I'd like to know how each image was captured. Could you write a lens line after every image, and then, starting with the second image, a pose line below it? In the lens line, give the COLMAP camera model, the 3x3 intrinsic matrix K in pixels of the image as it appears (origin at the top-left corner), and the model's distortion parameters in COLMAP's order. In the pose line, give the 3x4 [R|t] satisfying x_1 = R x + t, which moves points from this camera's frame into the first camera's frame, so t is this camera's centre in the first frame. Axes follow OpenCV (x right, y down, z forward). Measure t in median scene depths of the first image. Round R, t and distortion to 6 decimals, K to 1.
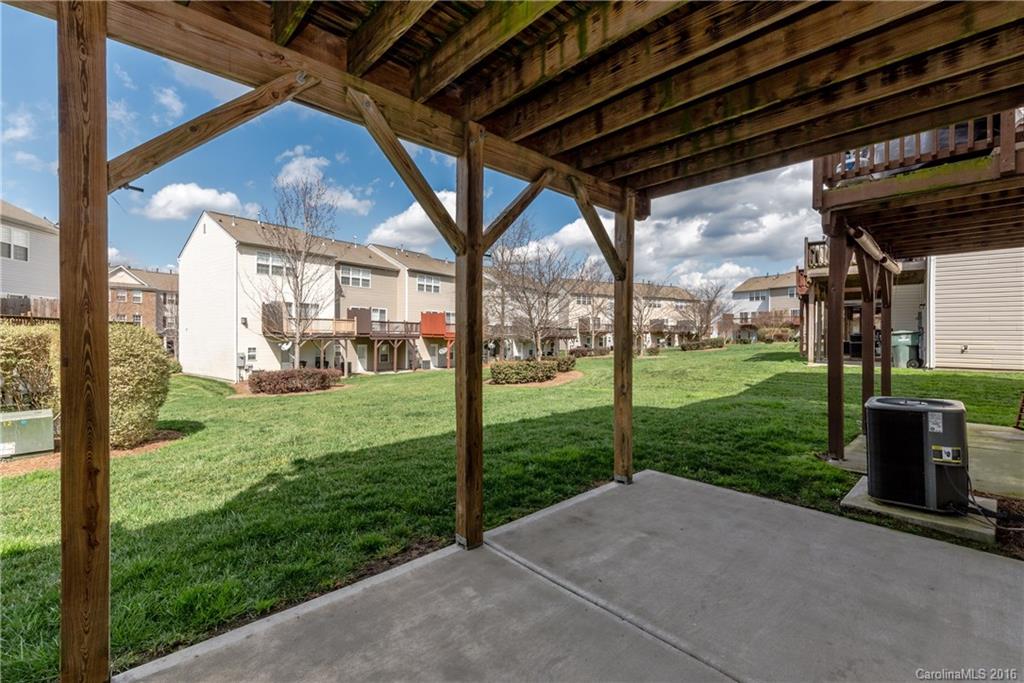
lens RADIAL K [[449.7, 0, 511.7], [0, 449.7, 341.7], [0, 0, 1]] dist [0.006201, 0.002149]
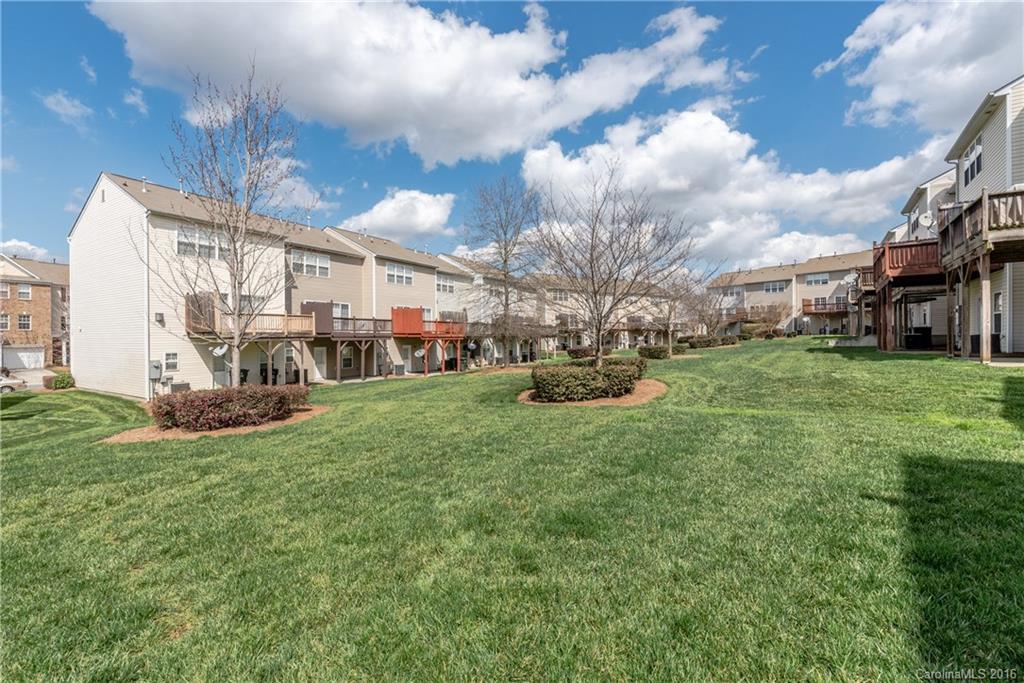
lens RADIAL K [[449.7, 0, 512.0], [0, 449.7, 339.8], [0, 0, 1]] dist [0.006201, 0.002149]
pose [[0.994336, -0.013480, 0.105427, -0.076921], [0.014010, 0.999893, -0.004283, 0.001665], [-0.105358, 0.005735, 0.994418, 0.161098]]
